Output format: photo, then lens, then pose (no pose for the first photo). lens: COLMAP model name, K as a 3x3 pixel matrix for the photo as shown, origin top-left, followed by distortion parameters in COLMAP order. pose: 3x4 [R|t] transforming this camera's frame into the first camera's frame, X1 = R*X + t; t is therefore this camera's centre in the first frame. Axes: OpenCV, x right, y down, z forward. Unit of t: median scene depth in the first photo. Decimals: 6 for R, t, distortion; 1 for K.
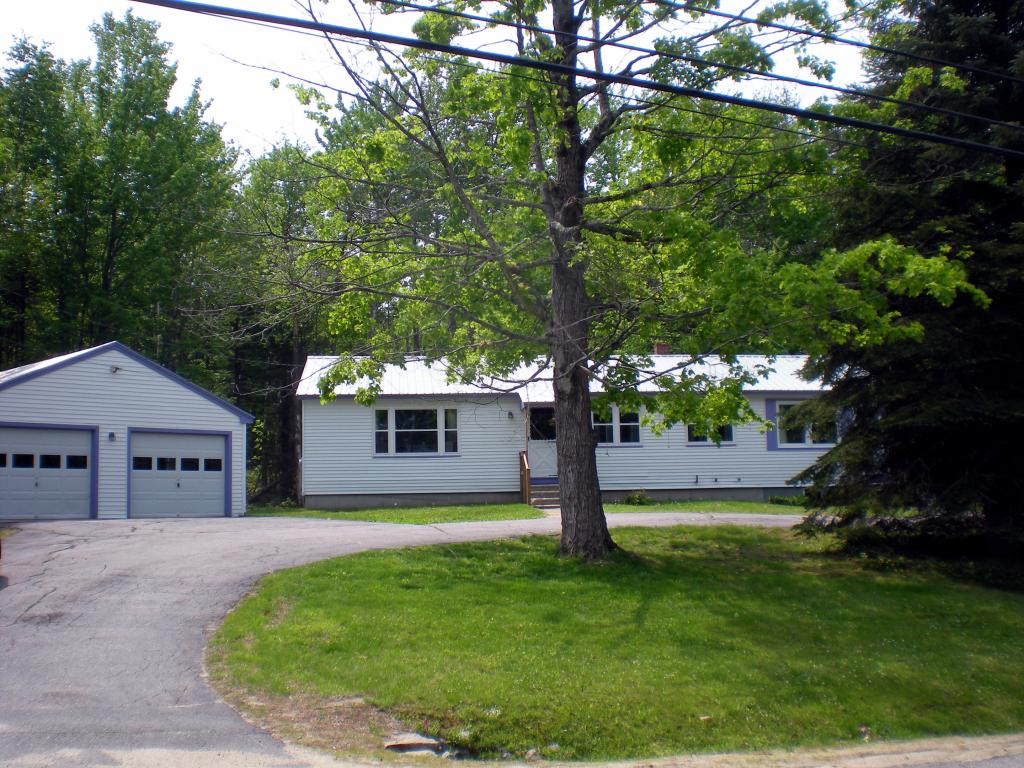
lens RADIAL K [[1139.4, 0, 512.0], [0, 1139.4, 384.0], [0, 0, 1]] dist [-0.105391, -0.050921]
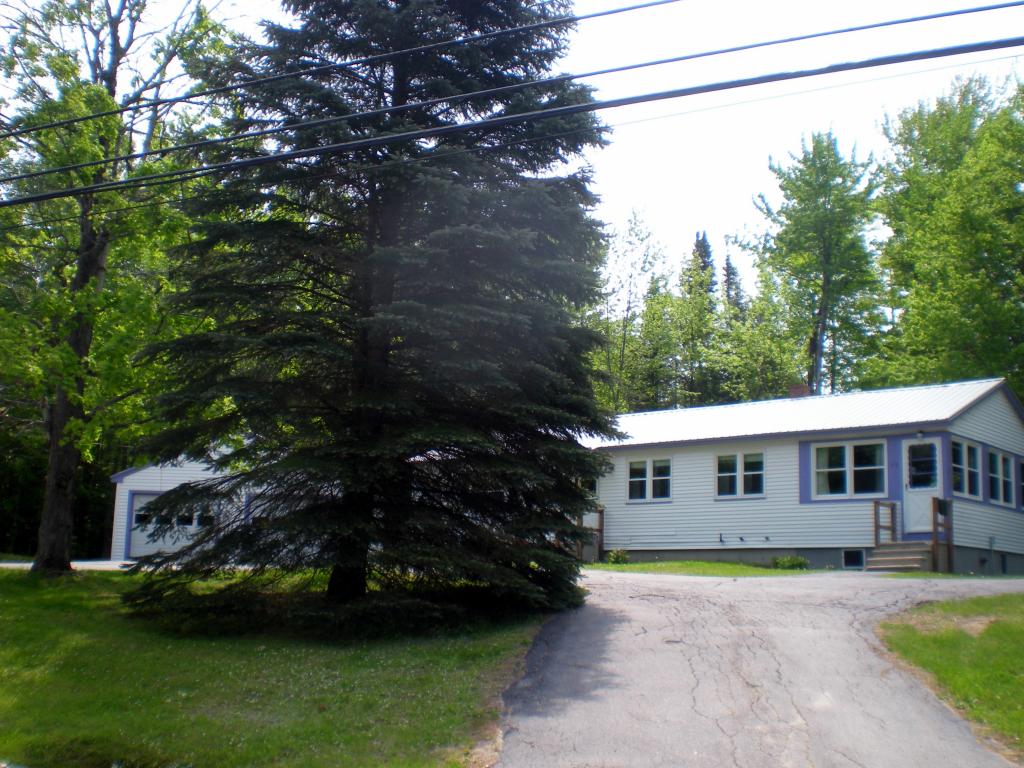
lens RADIAL K [[1174.6, 0, 512.0], [0, 1174.6, 384.0], [0, 0, 1]] dist [-0.076357, -0.213052]
pose [[0.693166, -0.094076, -0.714612, 0.740950], [0.043521, 0.995099, -0.088786, 0.040419], [0.719463, 0.030443, 0.693863, 0.264668]]
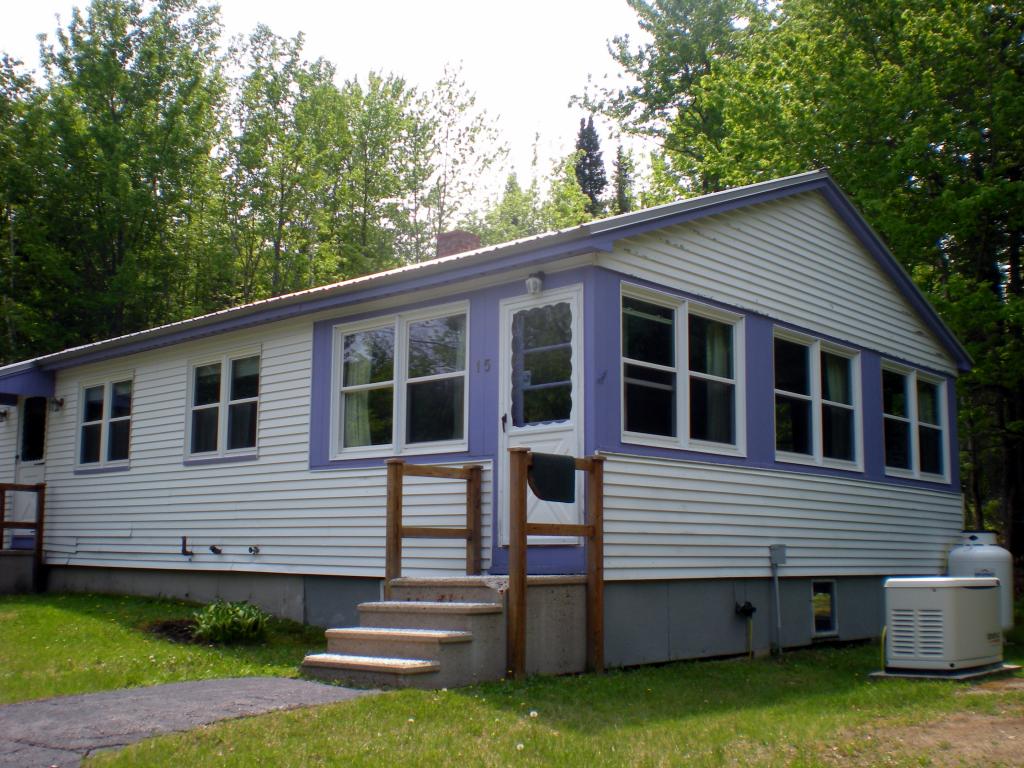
lens RADIAL K [[1150.5, 0, 512.0], [0, 1150.5, 384.0], [0, 0, 1]] dist [-0.075372, -0.208204]
pose [[0.673776, -0.087954, -0.733683, 0.561209], [0.065159, 0.996095, -0.059573, 0.061086], [0.736057, -0.007667, 0.676876, 0.853157]]
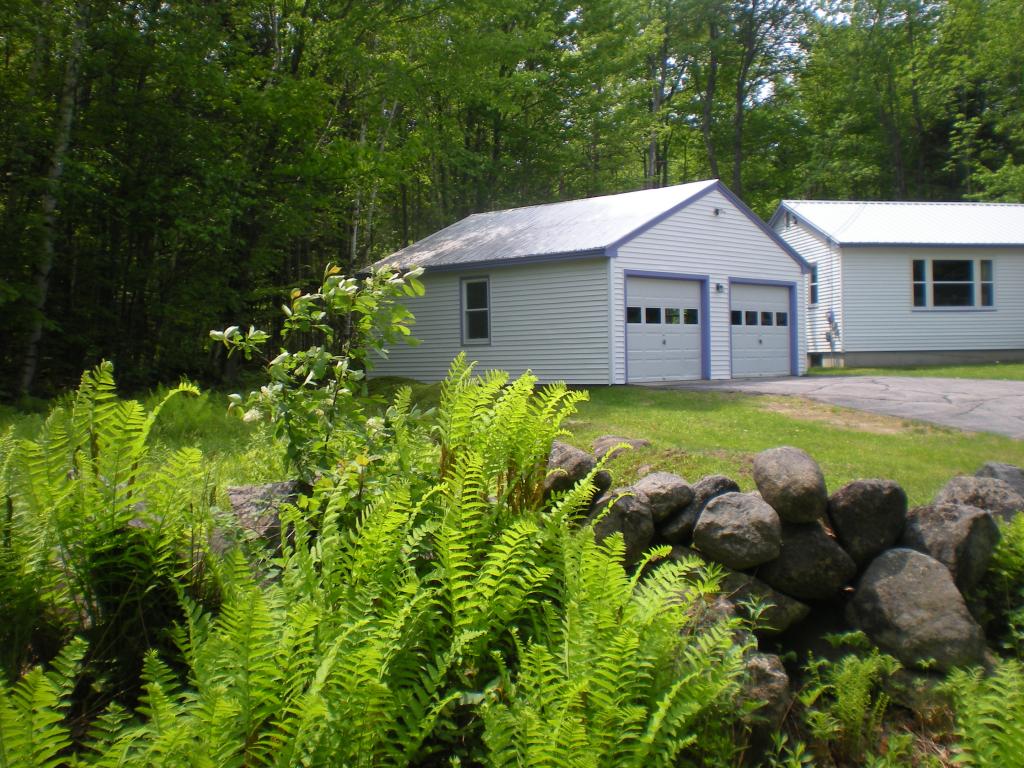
lens RADIAL K [[1174.6, 0, 512.0], [0, 1174.6, 384.0], [0, 0, 1]] dist [-0.076357, -0.213052]
pose [[0.999540, -0.000777, 0.030317, -0.488448], [-0.003058, 0.991996, 0.126233, 0.005125], [-0.030172, -0.126268, 0.991537, 0.065919]]
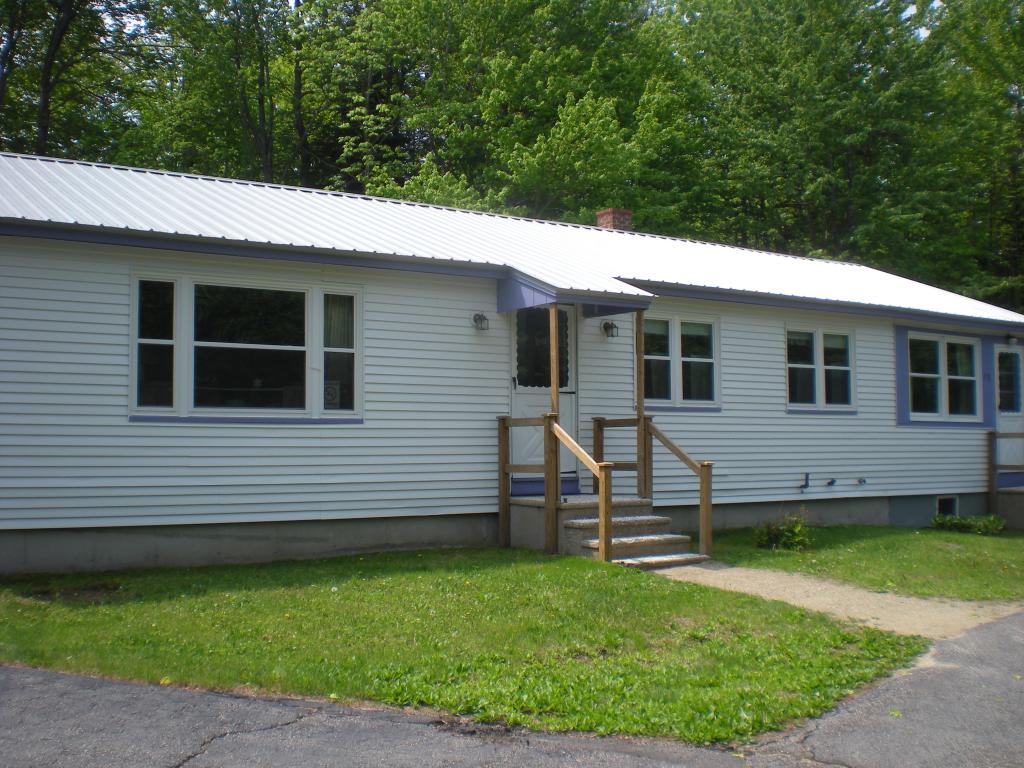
lens RADIAL K [[1150.5, 0, 512.0], [0, 1150.5, 384.0], [0, 0, 1]] dist [-0.075372, -0.208204]
pose [[0.876590, 0.041697, 0.479429, -0.190216], [-0.063103, 0.997597, 0.028615, 0.038277], [-0.477084, -0.055337, 0.877114, 0.664876]]
